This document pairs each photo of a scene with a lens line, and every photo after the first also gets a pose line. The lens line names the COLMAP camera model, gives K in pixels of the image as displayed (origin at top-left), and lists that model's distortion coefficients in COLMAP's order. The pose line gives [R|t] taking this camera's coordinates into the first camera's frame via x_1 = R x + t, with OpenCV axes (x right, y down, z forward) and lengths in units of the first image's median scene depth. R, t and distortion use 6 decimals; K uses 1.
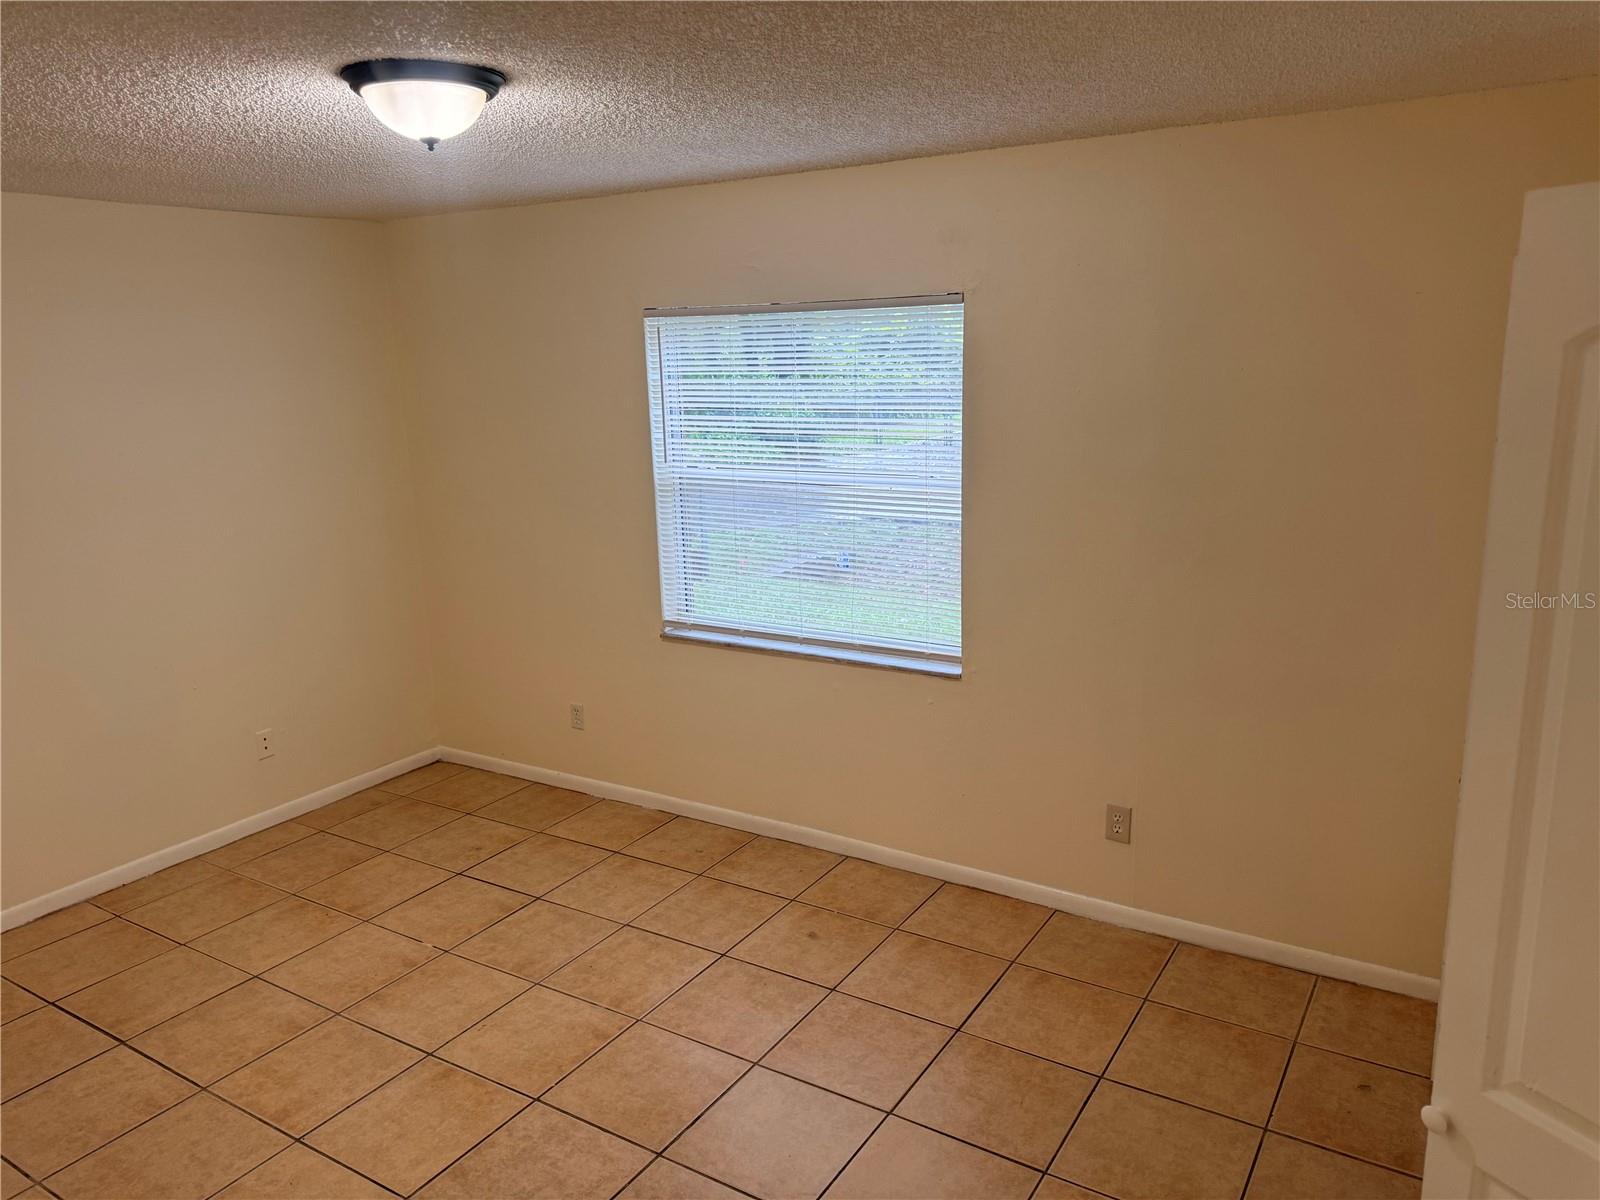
lens RADIAL K [[1126.1, 0, 803.4], [0, 1126.1, 603.5], [0, 0, 1]] dist [0.071483, -0.095589]
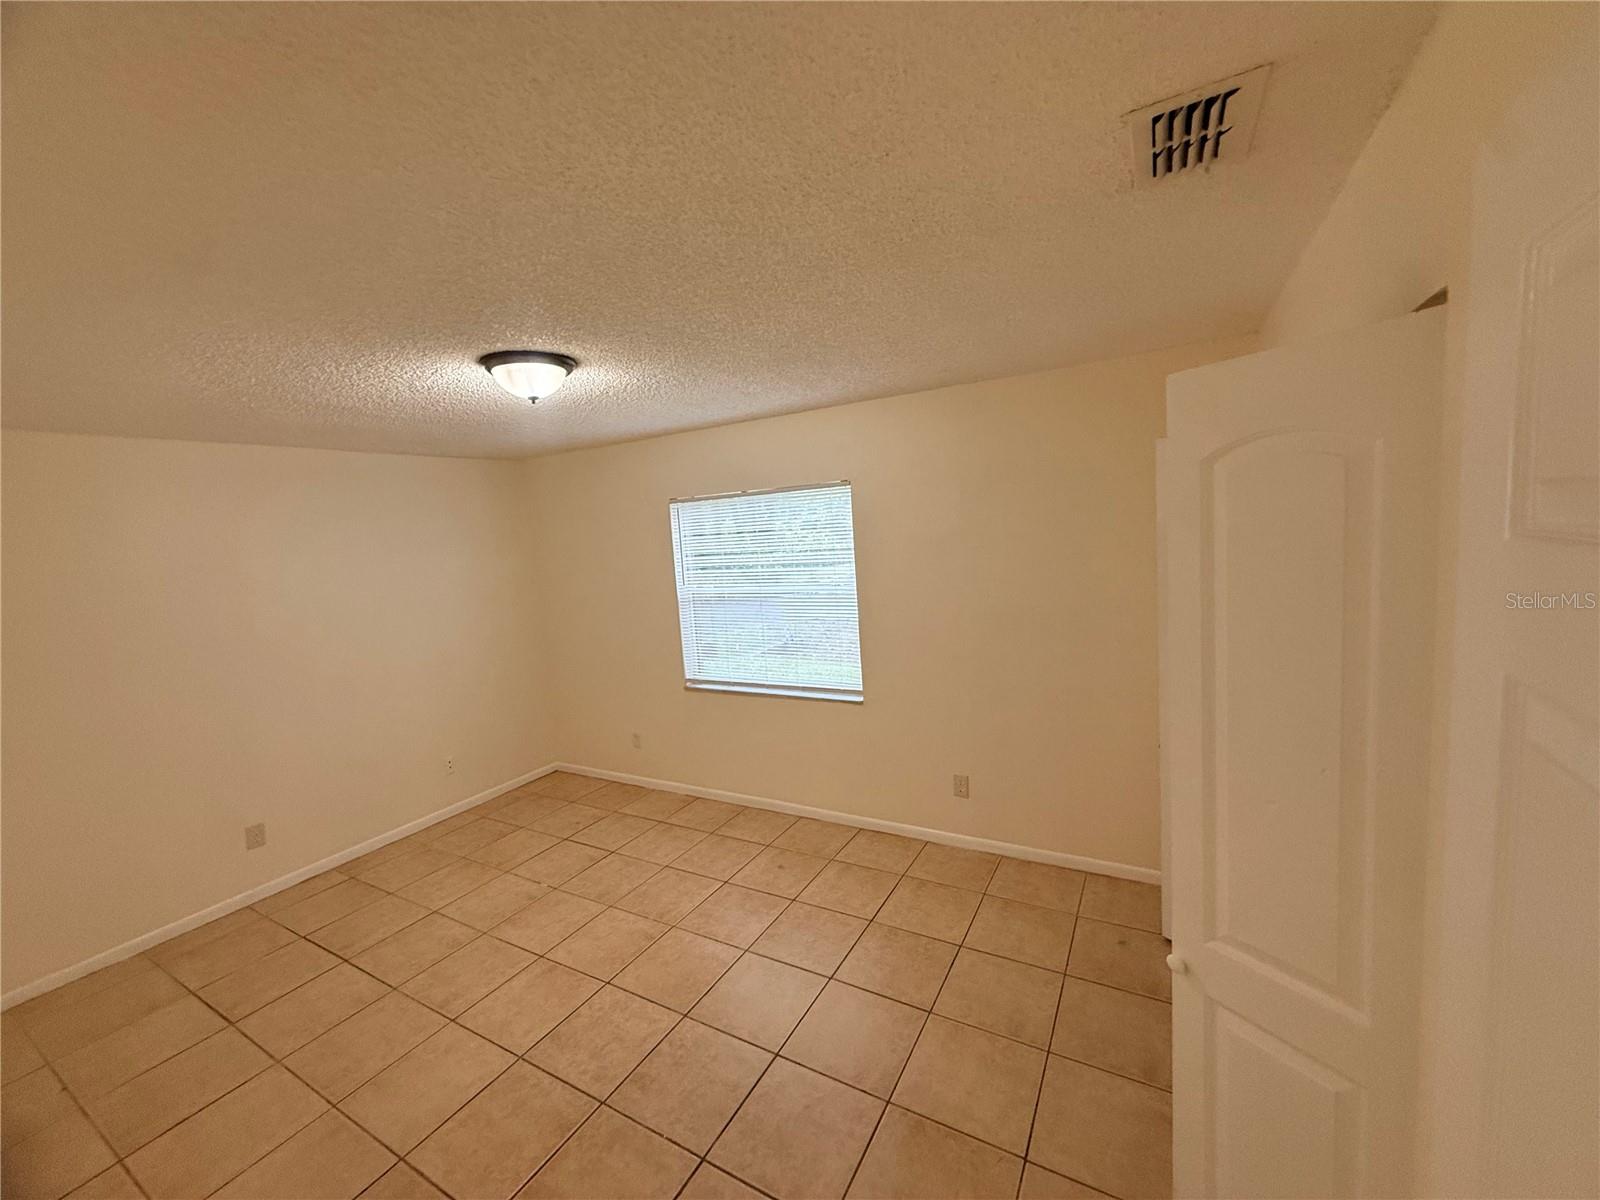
lens RADIAL K [[634.4, 0, 792.7], [0, 634.4, 598.0], [0, 0, 1]] dist [0.002512, 0.000336]
pose [[0.998549, -0.044941, 0.029678, 0.017008], [0.048126, 0.991946, -0.117166, 0.019213], [-0.024173, 0.118424, 0.992669, 0.050216]]
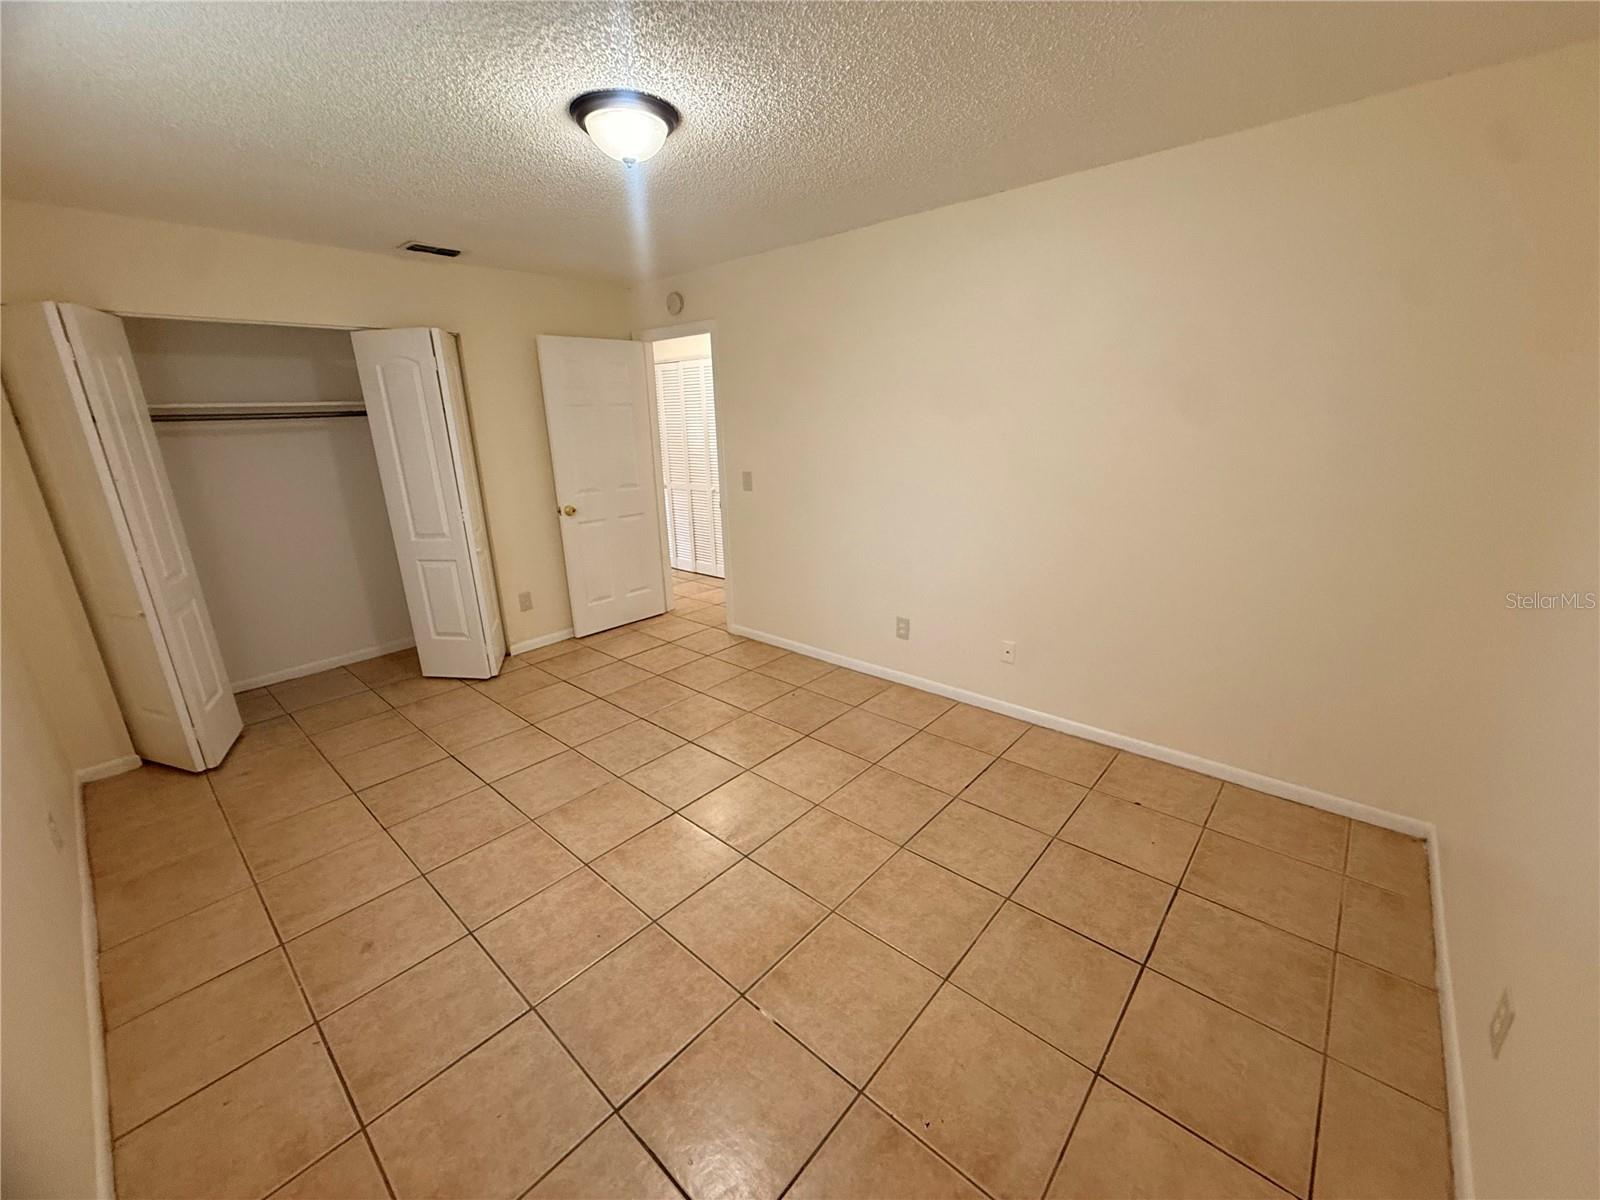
lens RADIAL K [[634.4, 0, 792.7], [0, 634.4, 598.0], [0, 0, 1]] dist [0.002512, 0.000336]
pose [[-0.984204, 0.007119, 0.176897, -0.480674], [0.092787, 0.871709, 0.481159, -0.201207], [-0.150777, 0.489972, -0.858600, 1.383623]]
